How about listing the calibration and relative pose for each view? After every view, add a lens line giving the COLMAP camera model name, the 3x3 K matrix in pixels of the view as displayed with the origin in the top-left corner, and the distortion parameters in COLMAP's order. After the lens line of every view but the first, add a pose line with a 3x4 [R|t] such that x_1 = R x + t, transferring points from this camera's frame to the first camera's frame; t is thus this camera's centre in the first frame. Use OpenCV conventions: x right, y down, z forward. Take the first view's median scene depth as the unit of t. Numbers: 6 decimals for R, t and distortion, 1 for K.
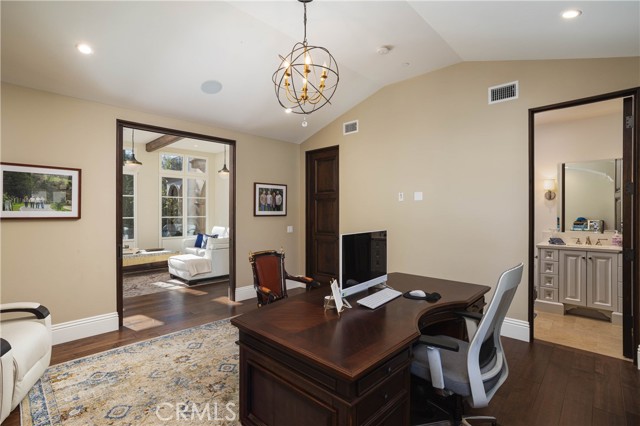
lens RADIAL K [[308.5, 0, 320.0], [0, 308.5, 213.0], [0, 0, 1]] dist [0.000092, 0.000022]
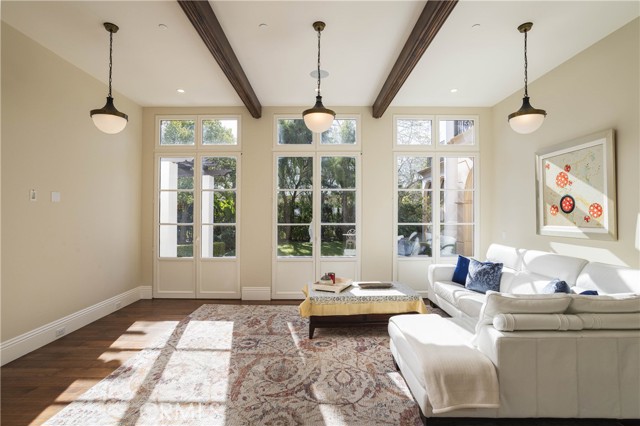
lens RADIAL K [[319.0, 0, 320.0], [0, 319.0, 213.0], [0, 0, 1]] dist [-0.000215, 0.000073]
pose [[0.701143, -0.003709, -0.713012, -0.180672], [-0.007834, 0.999886, -0.012906, 0.001630], [0.712978, 0.014634, 0.701034, 0.467675]]
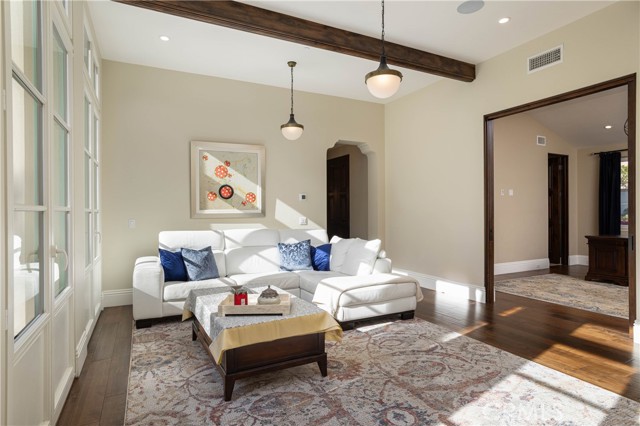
lens RADIAL K [[354.6, 0, 320.0], [0, 354.6, 213.0], [0, 0, 1]] dist [-0.002938, 0.000099]
pose [[0.325438, -0.007756, 0.945532, -0.786004], [0.015936, 0.999869, 0.002717, 0.019383], [-0.945429, 0.014184, 0.325519, 0.659201]]
